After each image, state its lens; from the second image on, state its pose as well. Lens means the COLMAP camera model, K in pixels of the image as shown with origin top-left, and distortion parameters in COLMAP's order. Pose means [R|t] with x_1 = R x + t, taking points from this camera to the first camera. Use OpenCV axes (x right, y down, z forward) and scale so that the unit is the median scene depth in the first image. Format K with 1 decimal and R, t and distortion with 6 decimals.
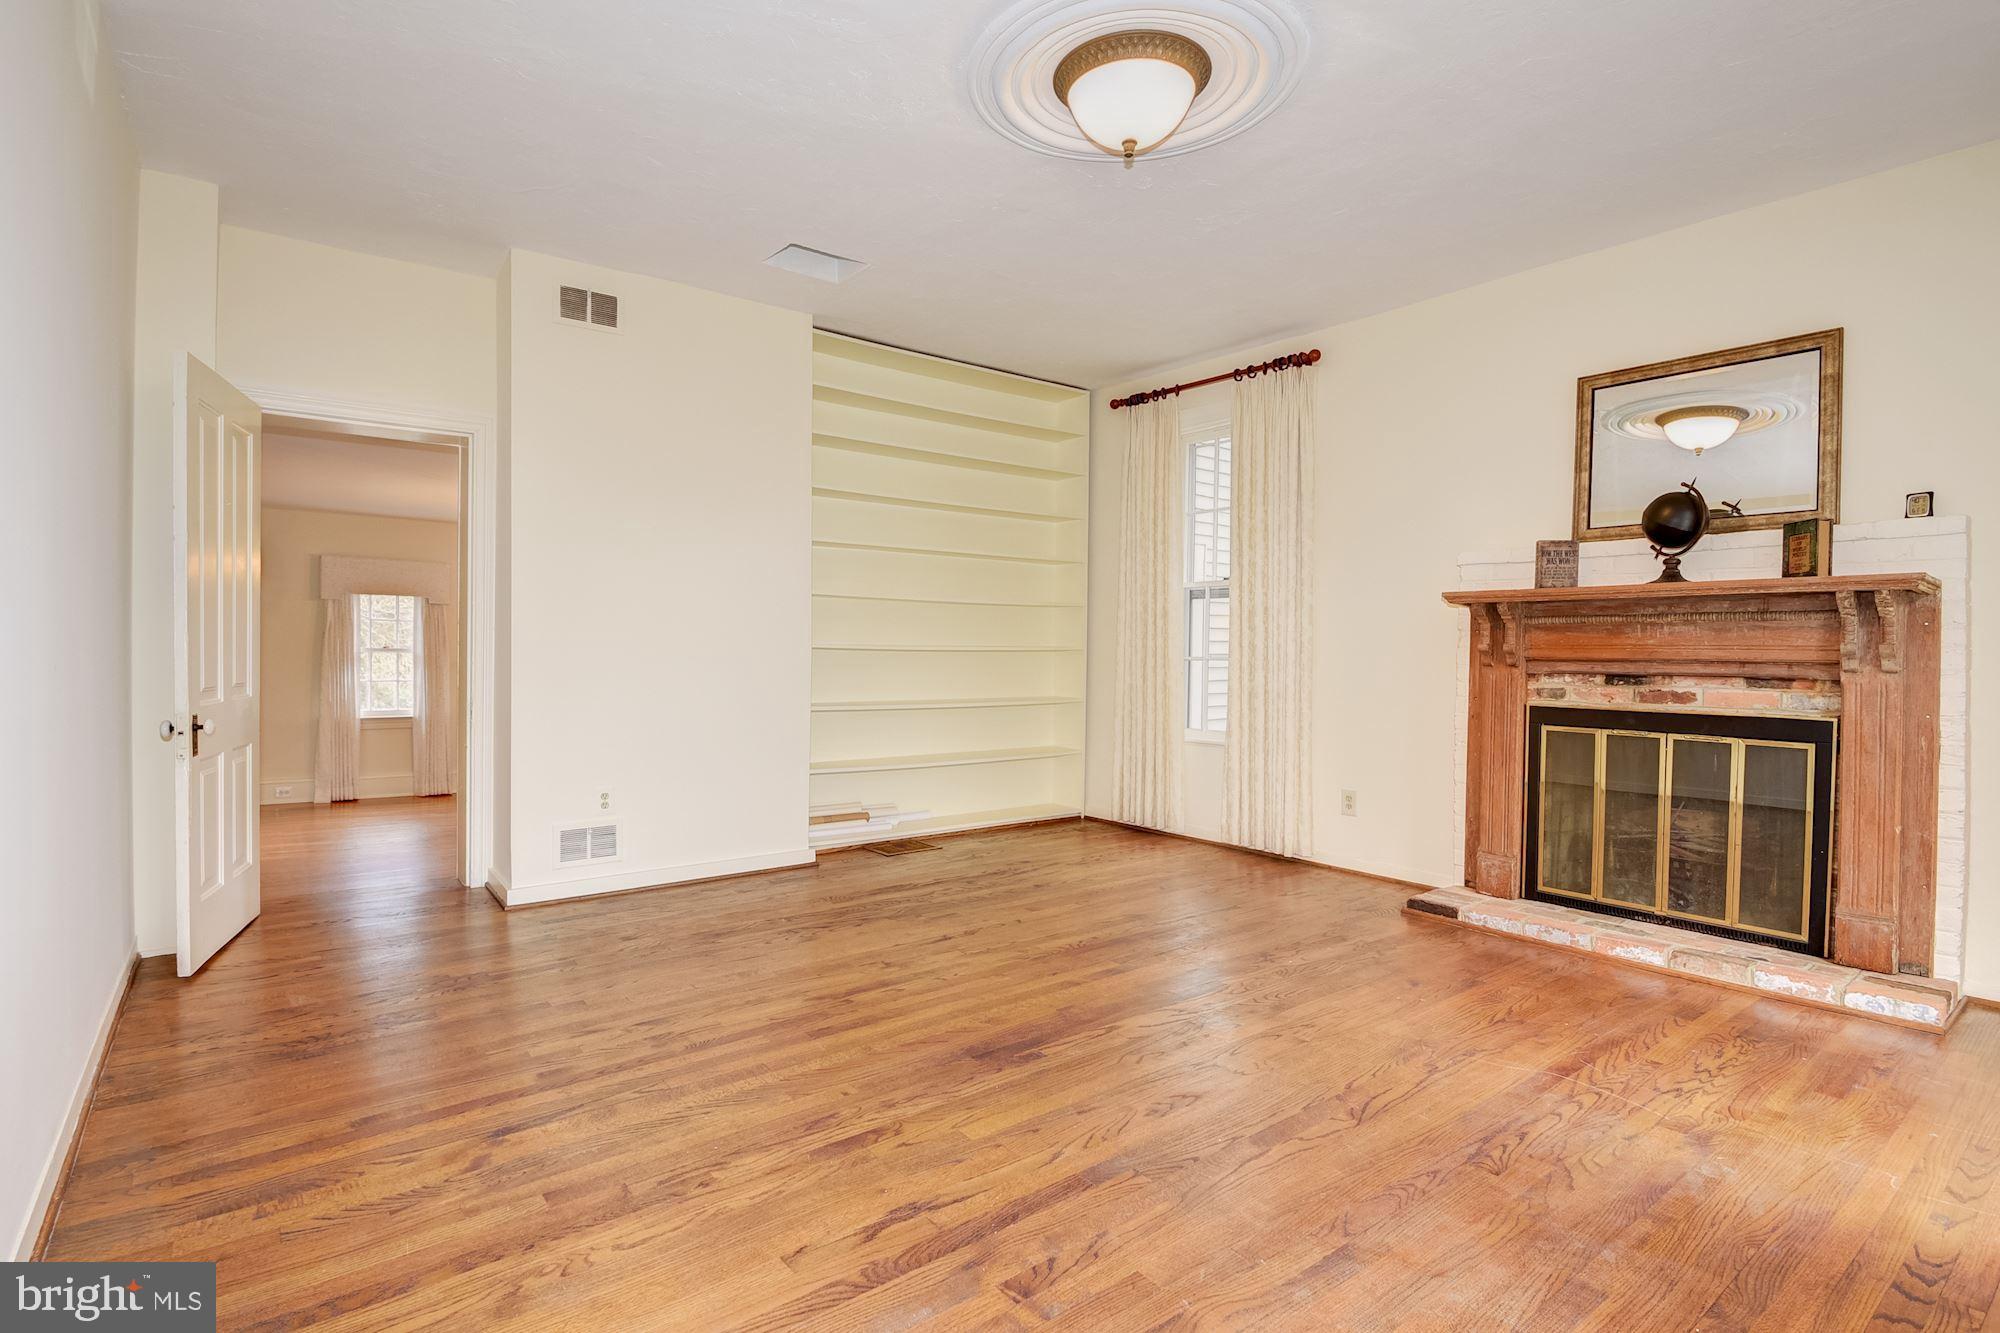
lens RADIAL K [[988.4, 0, 996.4], [0, 988.4, 642.2], [0, 0, 1]] dist [-0.001033, -0.000202]
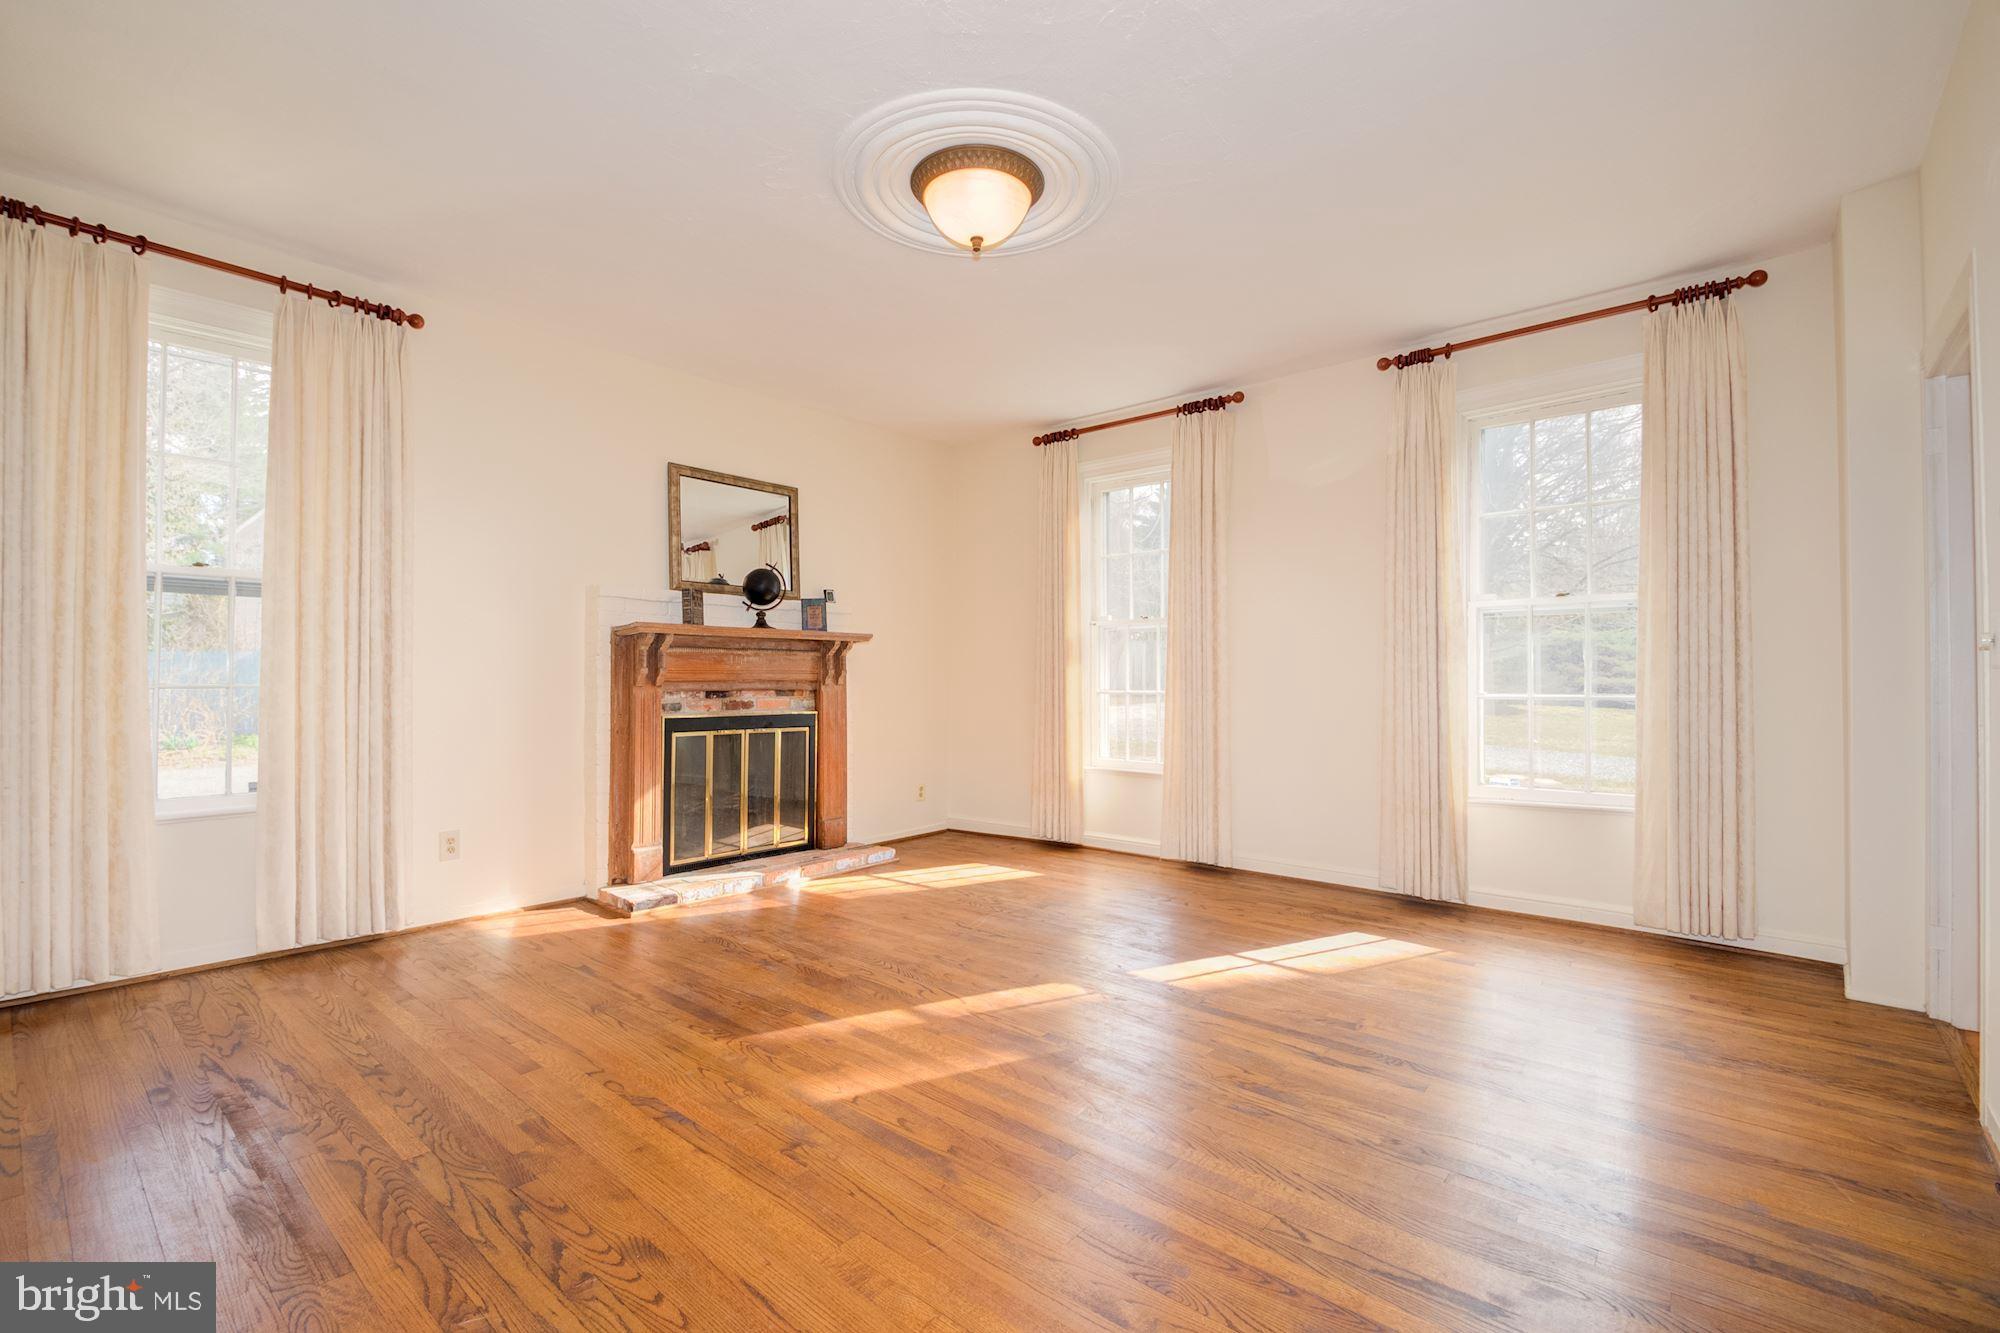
lens RADIAL K [[875.4, 0, 953.7], [0, 875.4, 661.5], [0, 0, 1]] dist [0.008501, -0.015888]
pose [[-0.184254, 0.012120, 0.982804, -0.655312], [-0.008202, 0.999870, -0.013869, 0.006095], [-0.982844, -0.010617, -0.184131, 0.922720]]
